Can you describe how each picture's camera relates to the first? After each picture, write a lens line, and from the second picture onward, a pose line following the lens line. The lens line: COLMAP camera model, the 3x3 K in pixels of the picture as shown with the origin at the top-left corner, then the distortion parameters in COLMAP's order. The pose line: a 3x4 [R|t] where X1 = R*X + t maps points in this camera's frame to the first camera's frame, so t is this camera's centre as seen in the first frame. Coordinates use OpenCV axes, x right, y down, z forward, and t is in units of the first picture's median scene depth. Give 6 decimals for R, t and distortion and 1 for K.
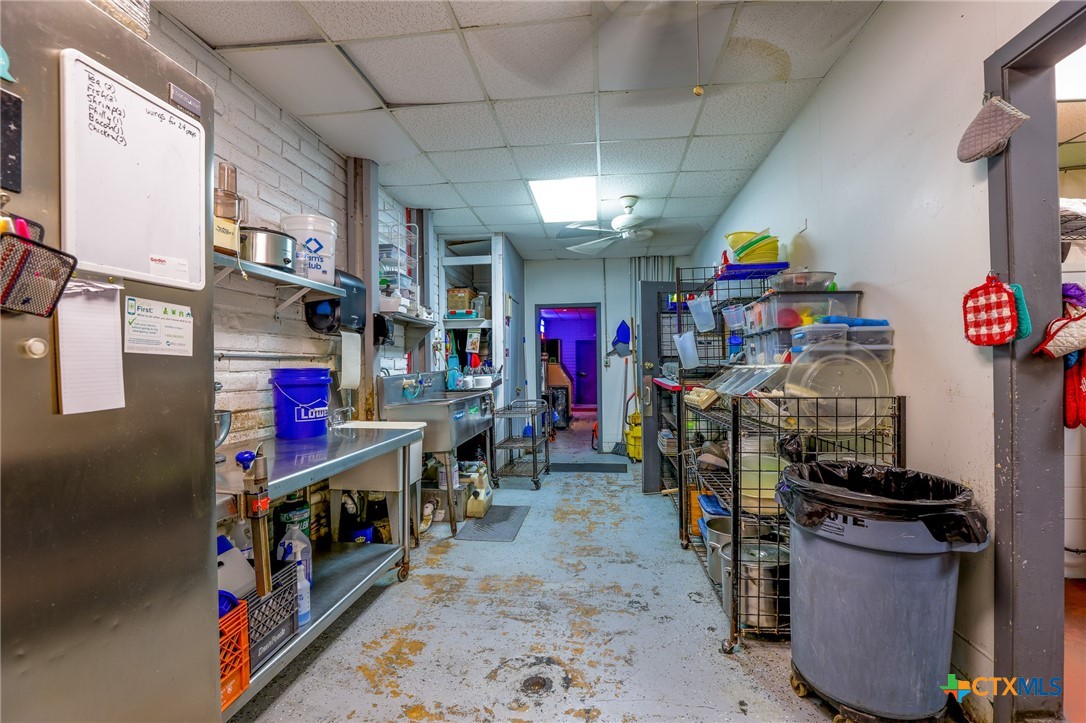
lens RADIAL K [[496.4, 0, 543.1], [0, 496.4, 365.6], [0, 0, 1]] dist [0.000417, 0.000017]
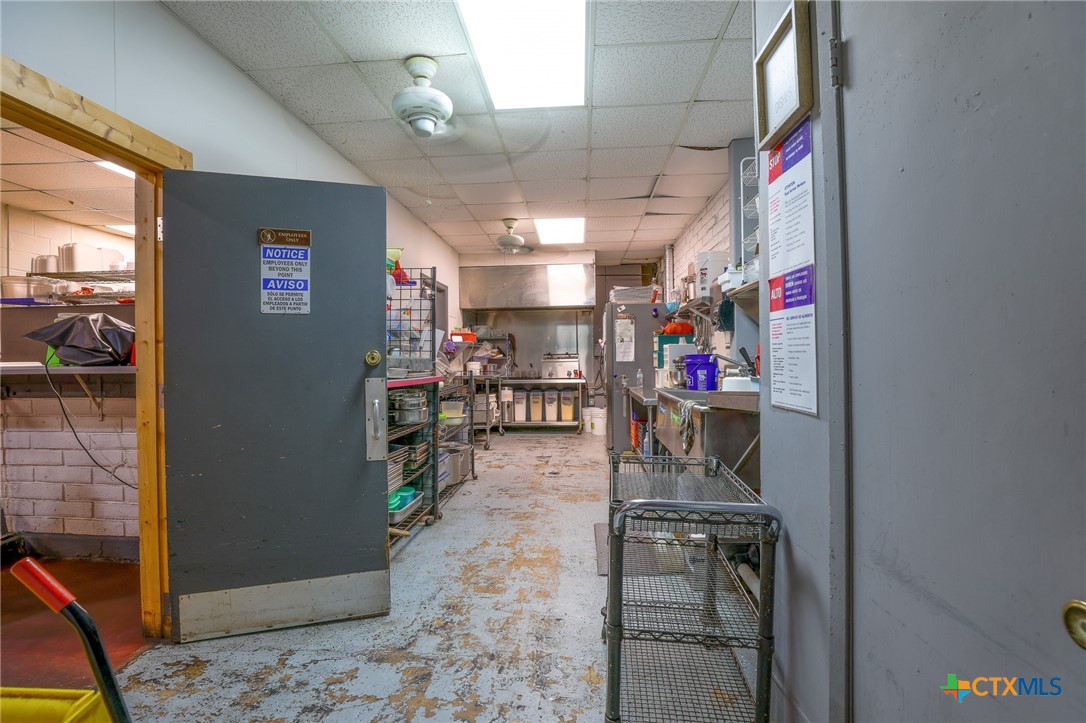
lens RADIAL K [[496.4, 0, 543.7], [0, 496.4, 358.7], [0, 0, 1]] dist [0.000417, 0.000017]
pose [[-0.998748, 0.021445, -0.045205, 0.076838], [0.021496, 0.999769, -0.000651, 0.007056], [0.045180, -0.001621, -0.998978, 1.840824]]
